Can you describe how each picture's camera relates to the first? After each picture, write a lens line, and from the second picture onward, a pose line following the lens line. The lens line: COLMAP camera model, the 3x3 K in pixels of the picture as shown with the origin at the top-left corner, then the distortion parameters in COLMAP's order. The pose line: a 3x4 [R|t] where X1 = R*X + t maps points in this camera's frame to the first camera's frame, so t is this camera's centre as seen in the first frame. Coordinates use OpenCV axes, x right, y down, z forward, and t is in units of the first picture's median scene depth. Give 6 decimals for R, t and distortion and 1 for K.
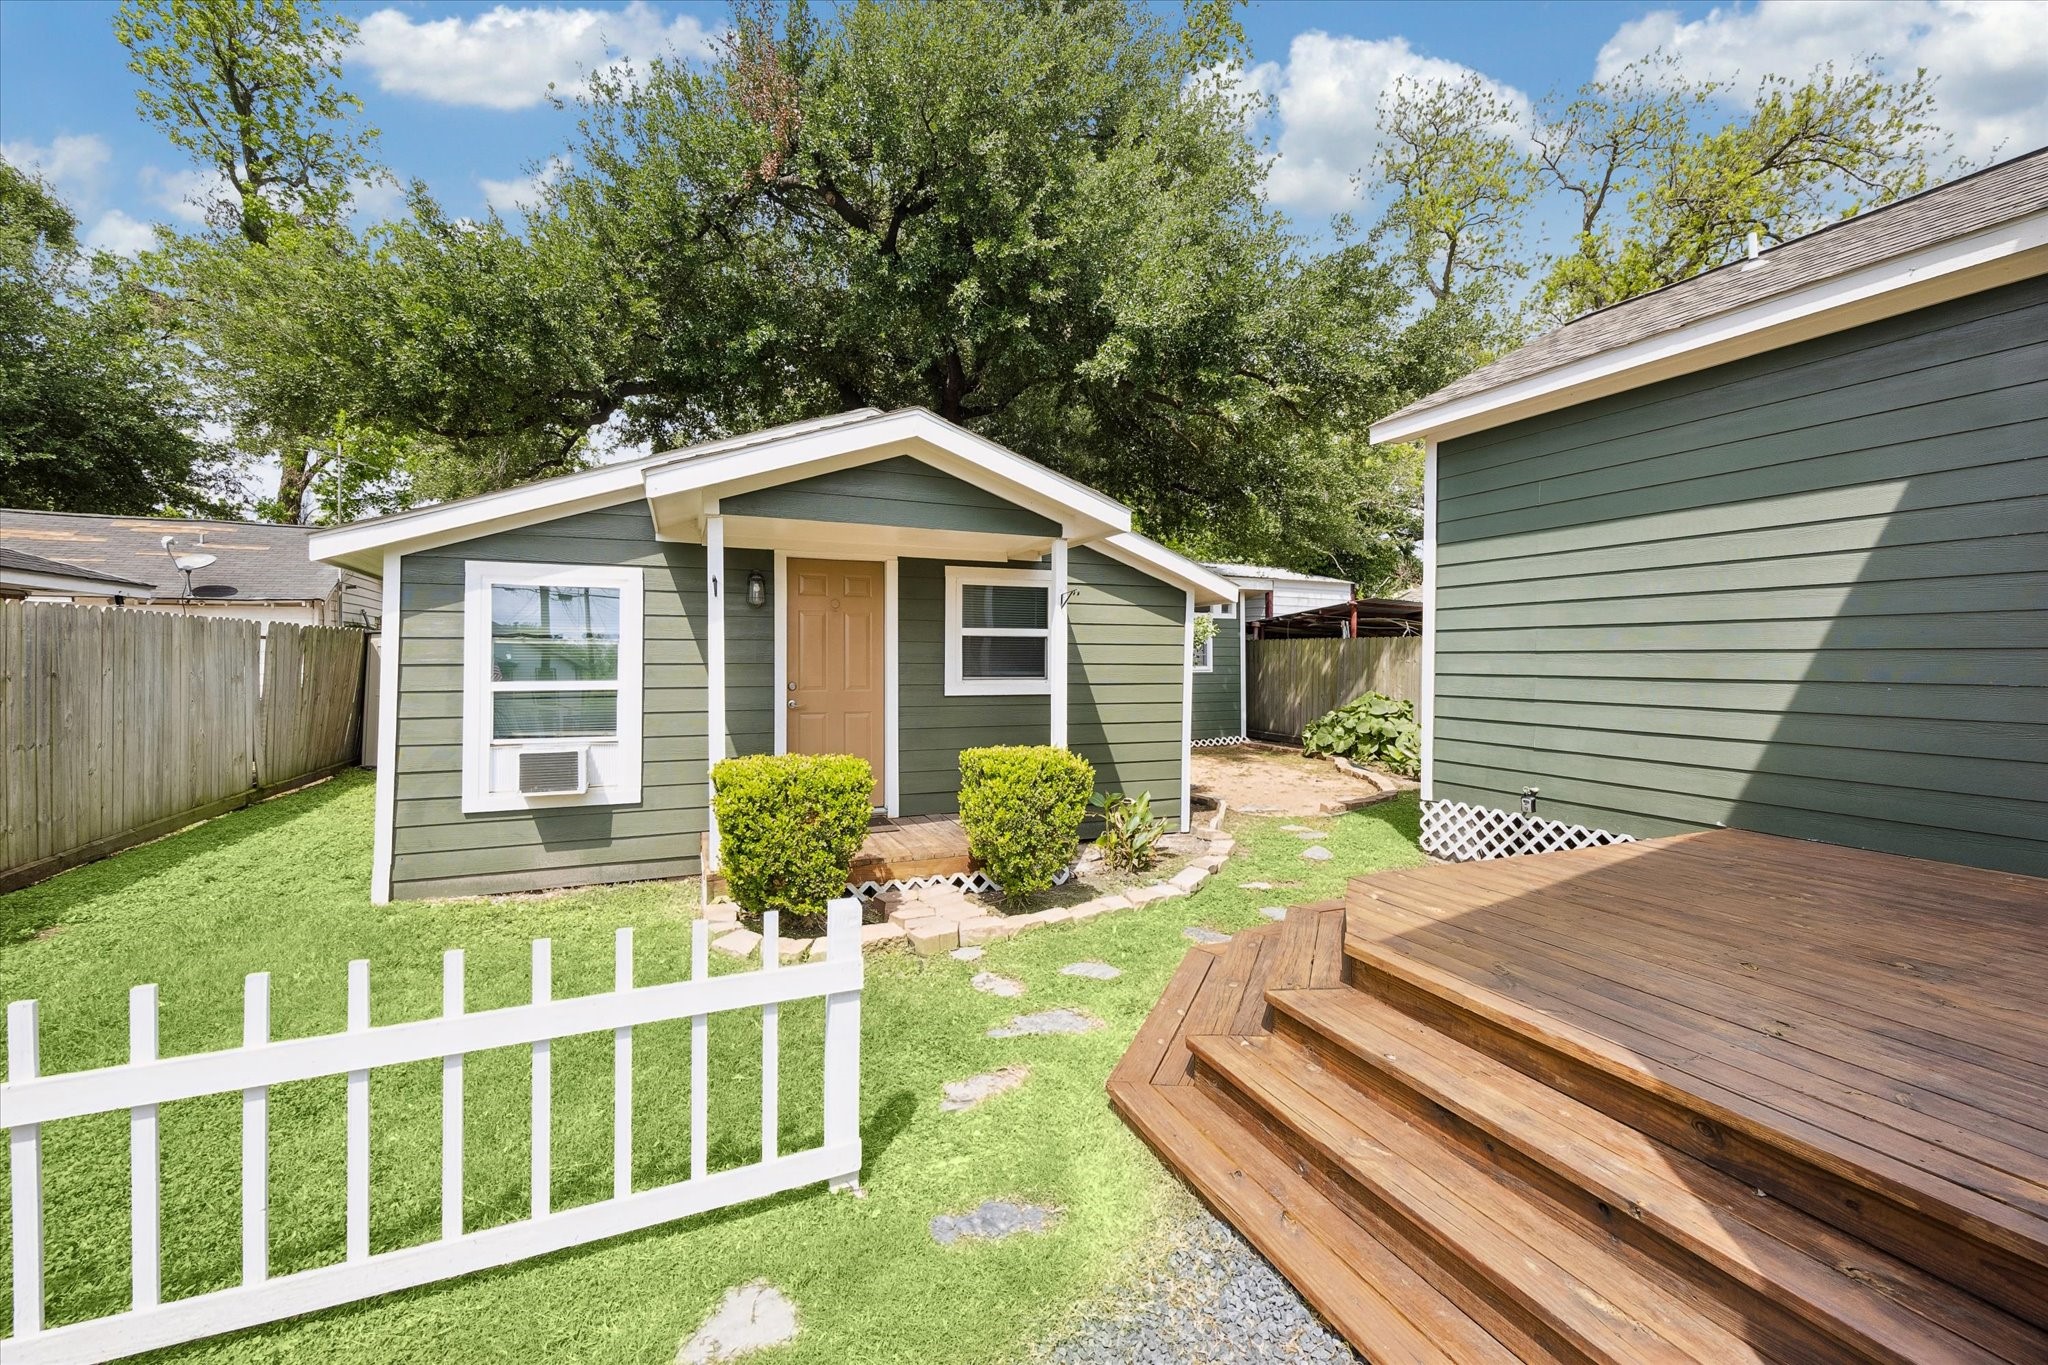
lens RADIAL K [[797.1, 0, 1019.8], [0, 797.1, 664.6], [0, 0, 1]] dist [-0.000298, 0.000071]
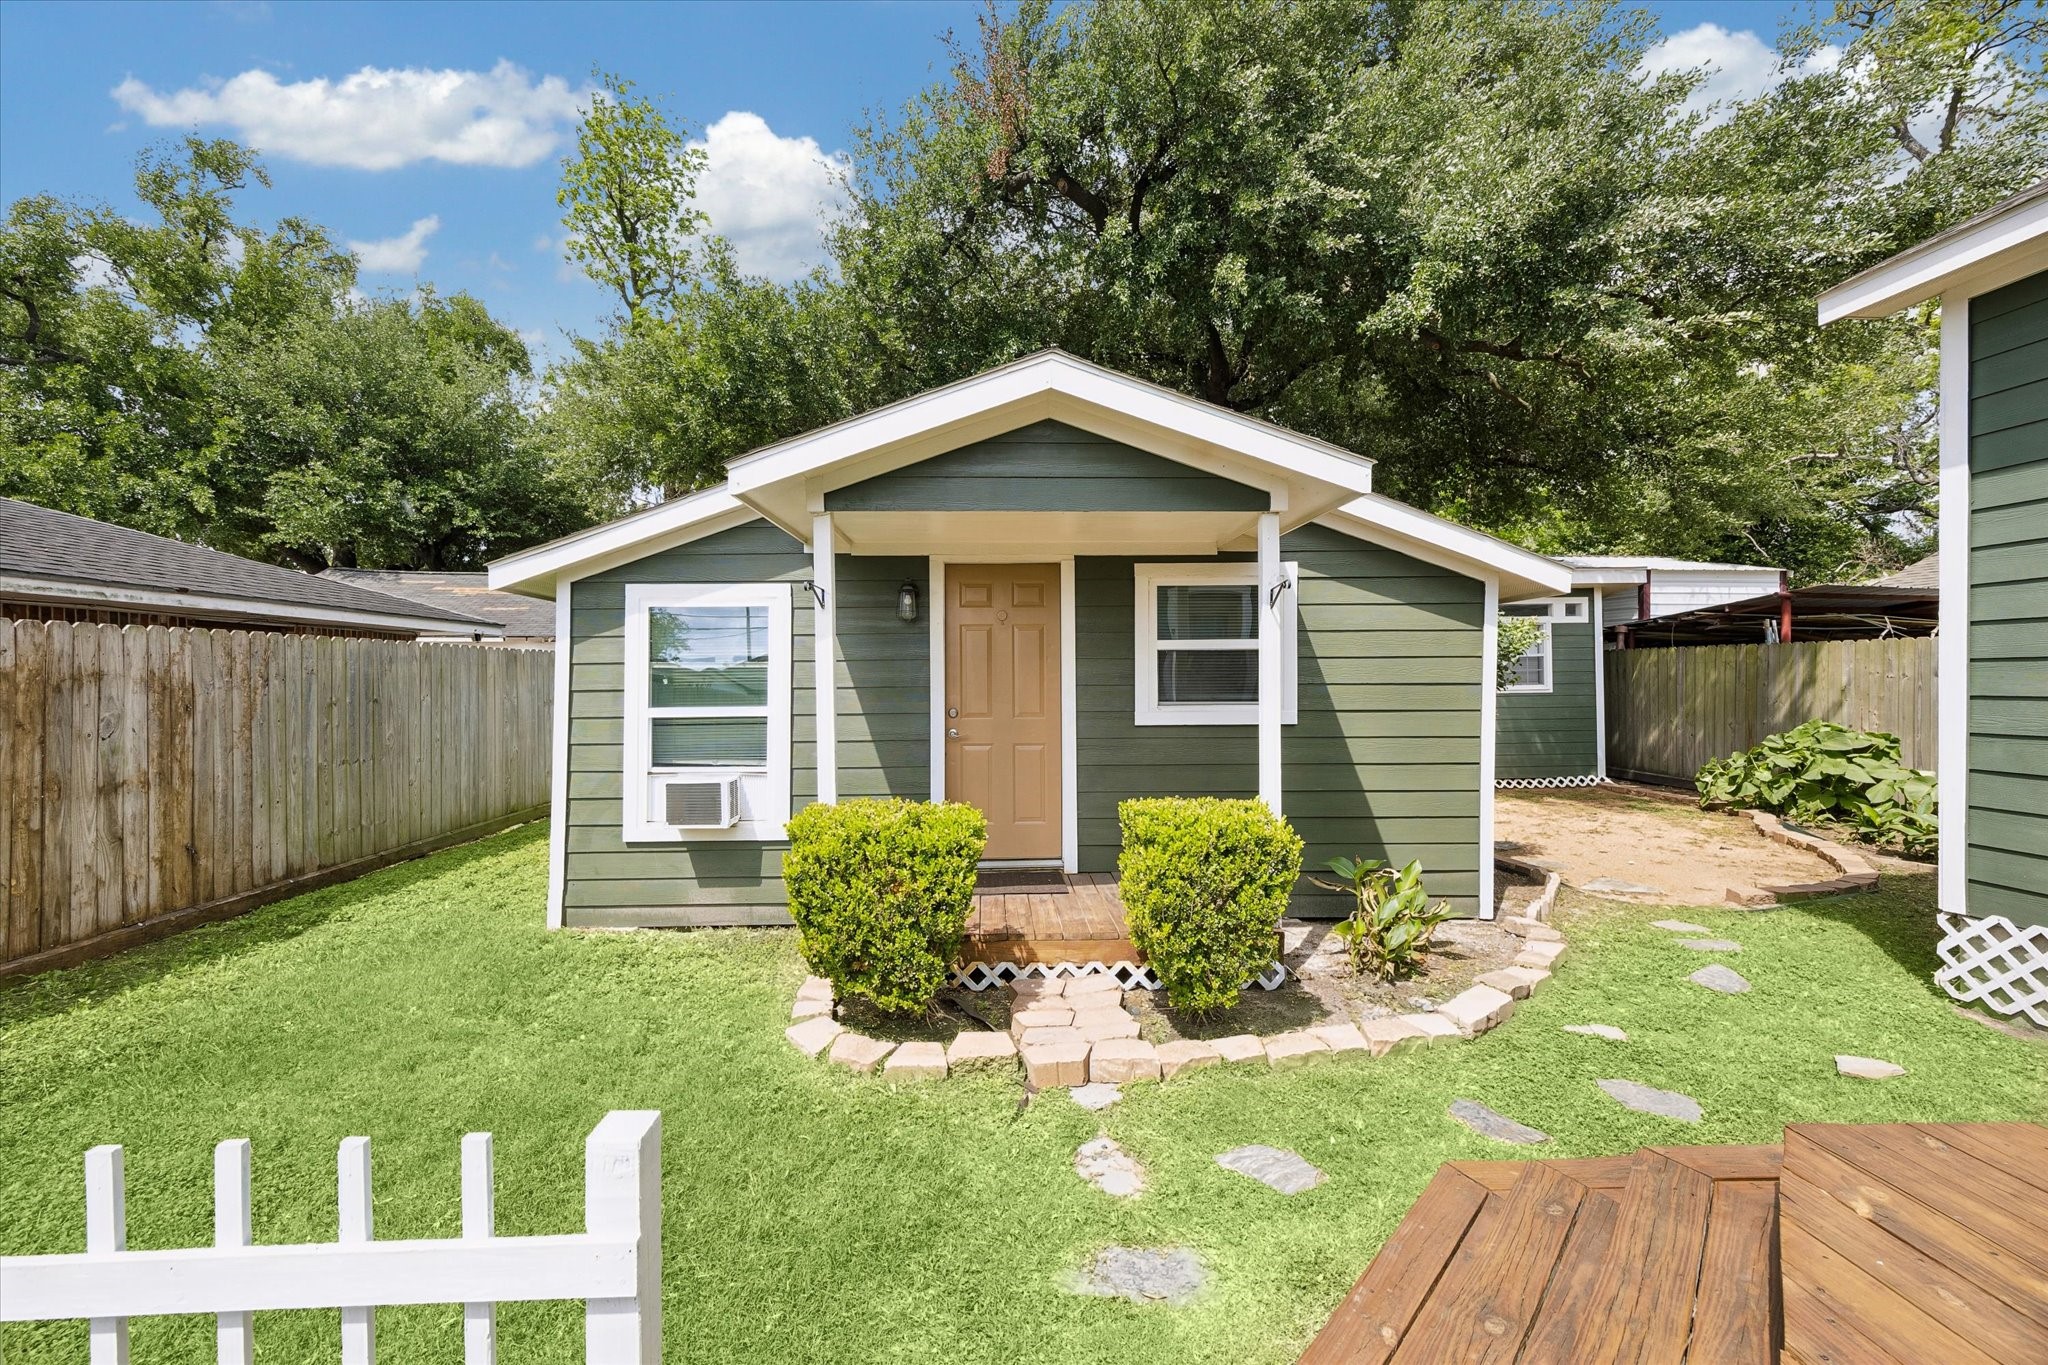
lens RADIAL K [[787.1, 0, 1024.0], [0, 787.1, 682.5], [0, 0, 1]] dist [0.001069, -0.000108]
pose [[0.931682, -0.008736, -0.363169, 0.097455], [0.008094, 0.999962, -0.003289, -0.002167], [0.363184, 0.000125, 0.931717, 0.238713]]
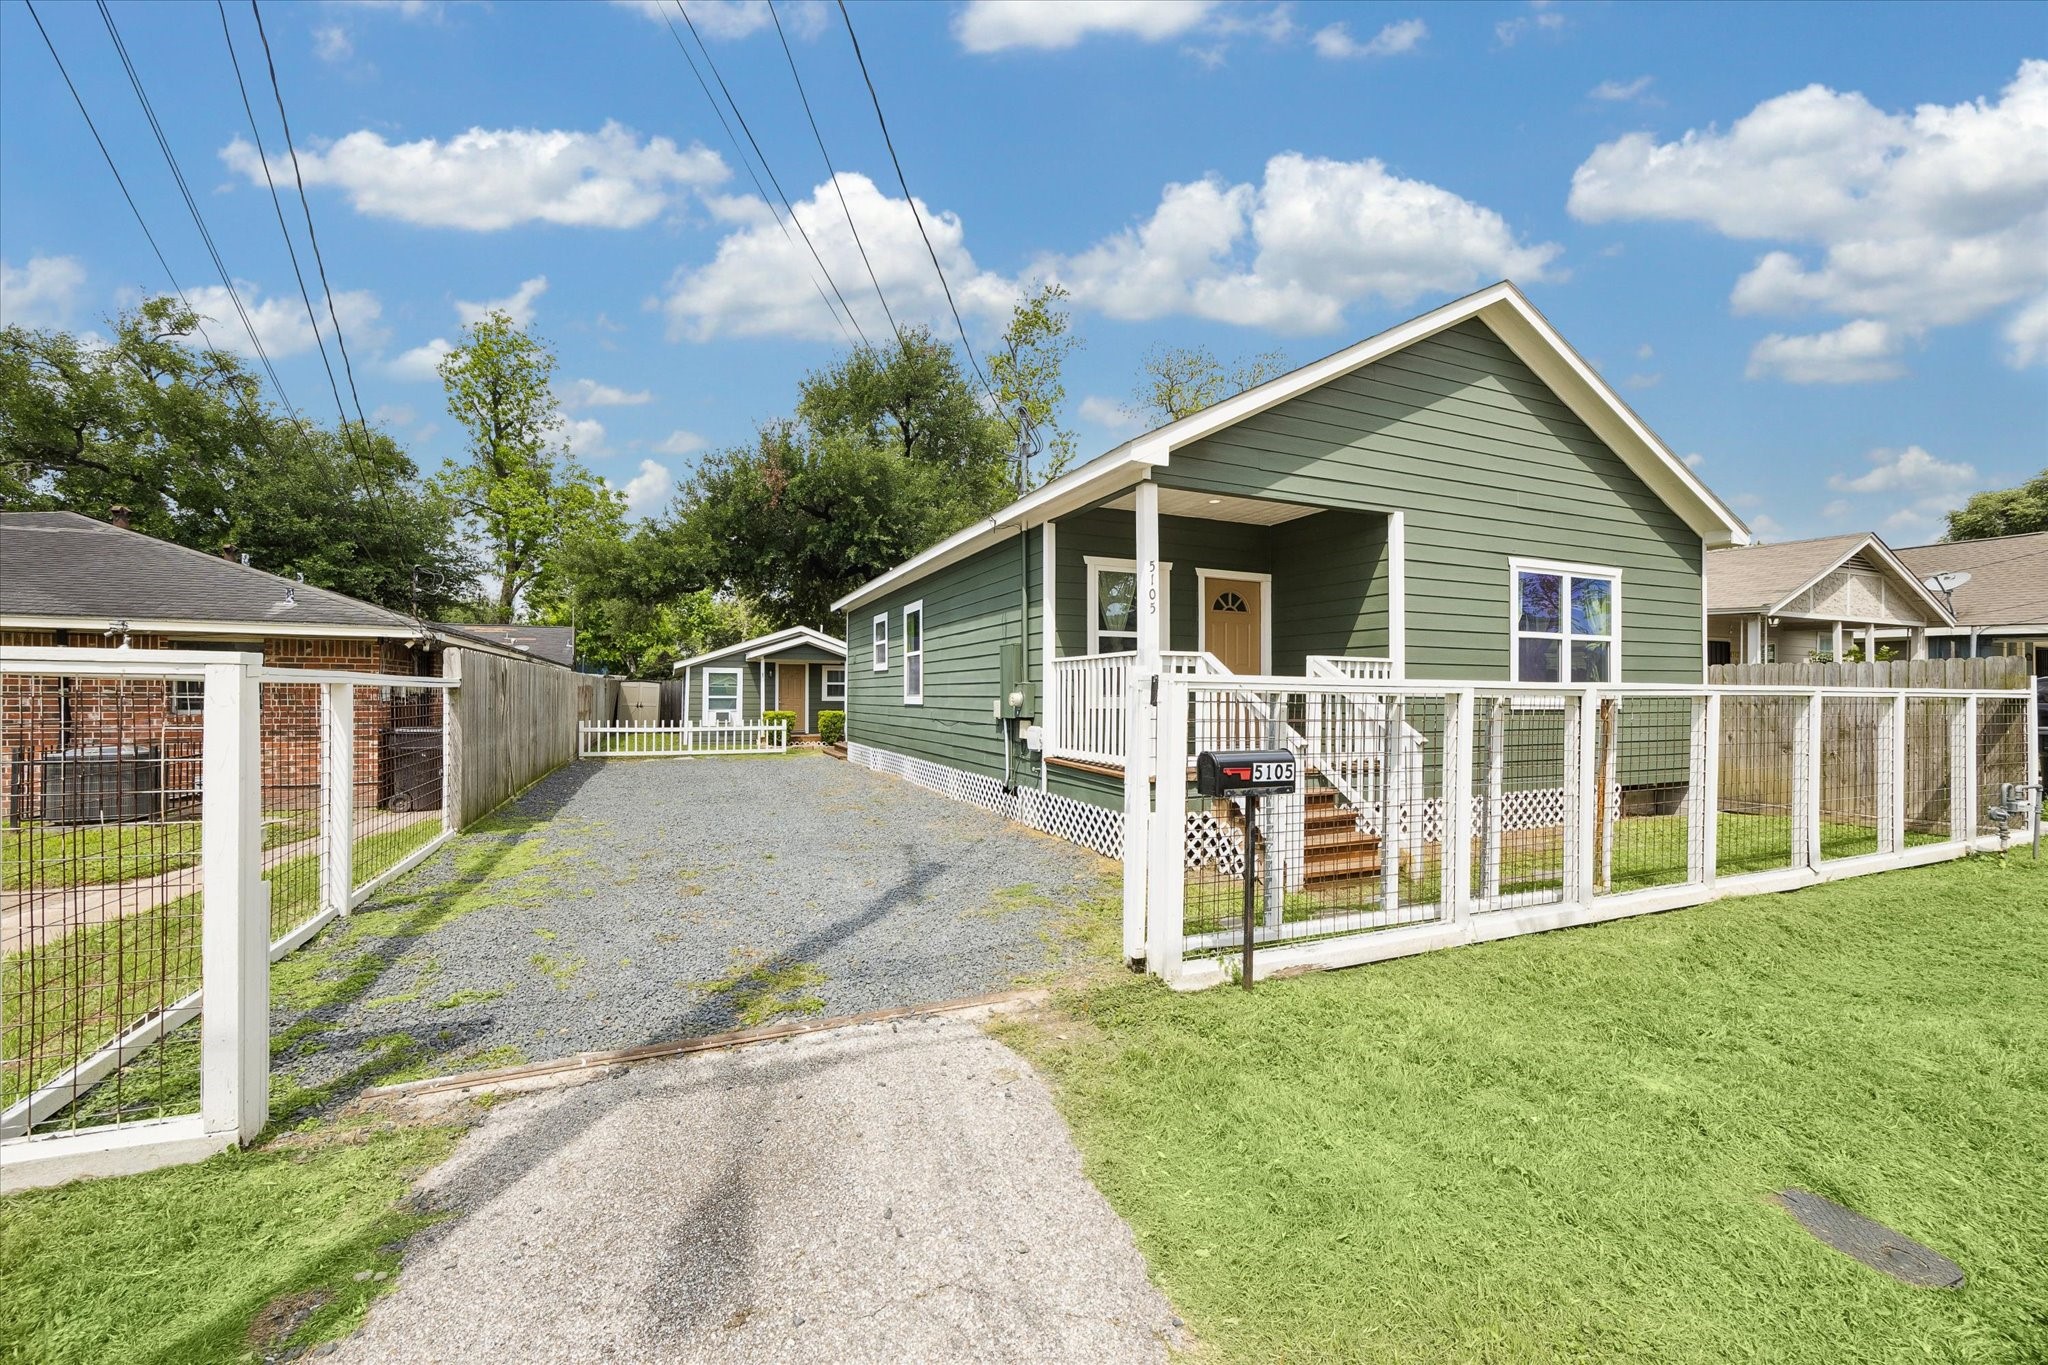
lens RADIAL K [[787.1, 0, 1024.0], [0, 787.1, 682.5], [0, 0, 1]] dist [0.001069, -0.000108]
pose [[0.999998, 0.001004, 0.001681, 0.878203], [-0.000965, 0.999730, -0.023212, 0.040367], [-0.001704, 0.023210, 0.999729, -2.787452]]
